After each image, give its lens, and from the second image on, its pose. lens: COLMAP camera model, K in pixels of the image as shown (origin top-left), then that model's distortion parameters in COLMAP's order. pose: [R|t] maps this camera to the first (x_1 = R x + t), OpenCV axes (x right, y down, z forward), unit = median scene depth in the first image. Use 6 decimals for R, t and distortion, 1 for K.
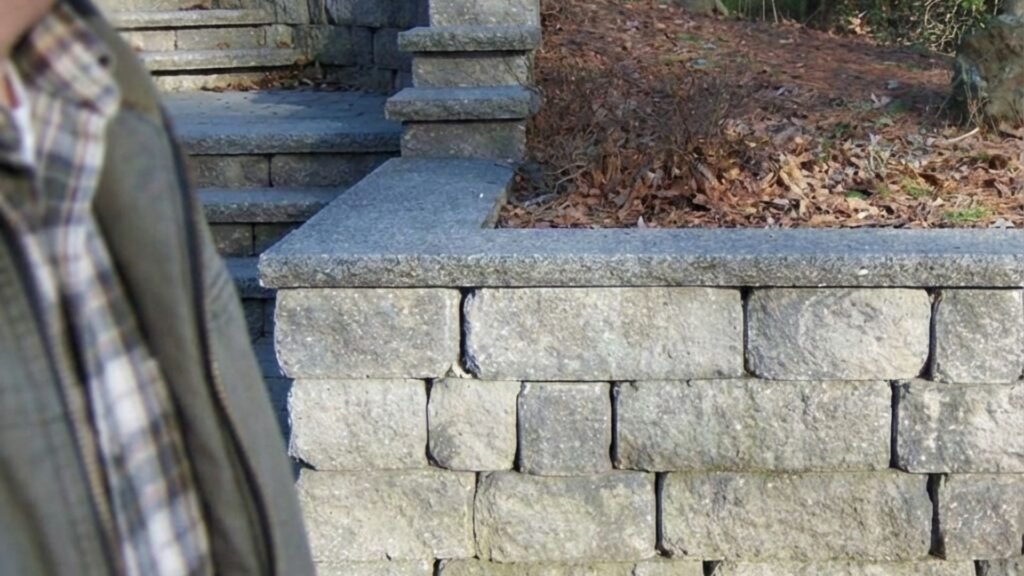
lens RADIAL K [[1432.7, 0, 512.0], [0, 1432.7, 288.0], [0, 0, 1]] dist [-0.002403, 0.001342]
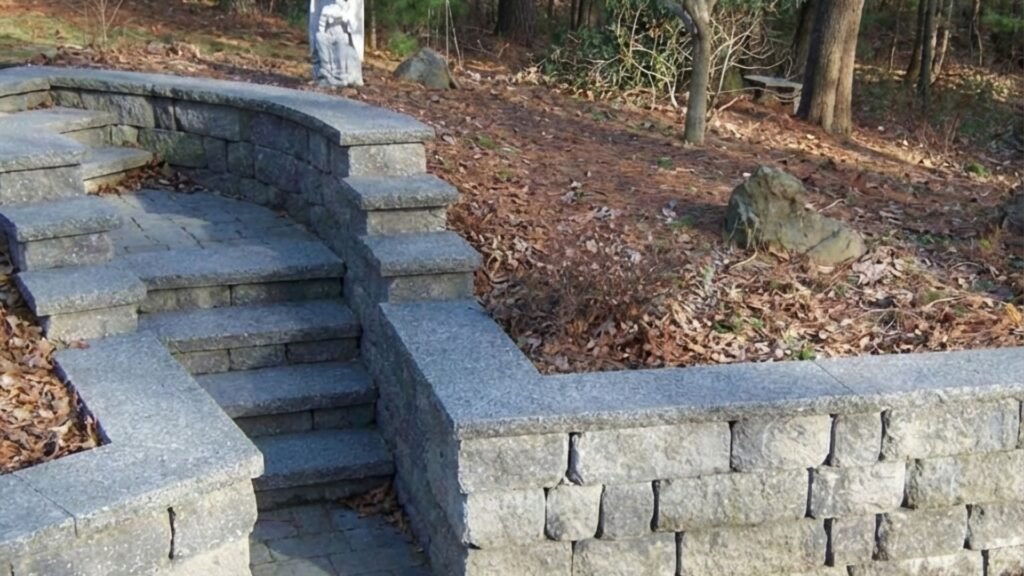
lens RADIAL K [[1432.7, 0, 512.0], [0, 1432.7, 288.0], [0, 0, 1]] dist [-0.002403, 0.001342]
pose [[0.957689, -0.040616, 0.284924, -0.551498], [0.034726, 0.999066, 0.025697, -0.205035], [-0.285702, -0.014716, 0.958205, -0.536083]]
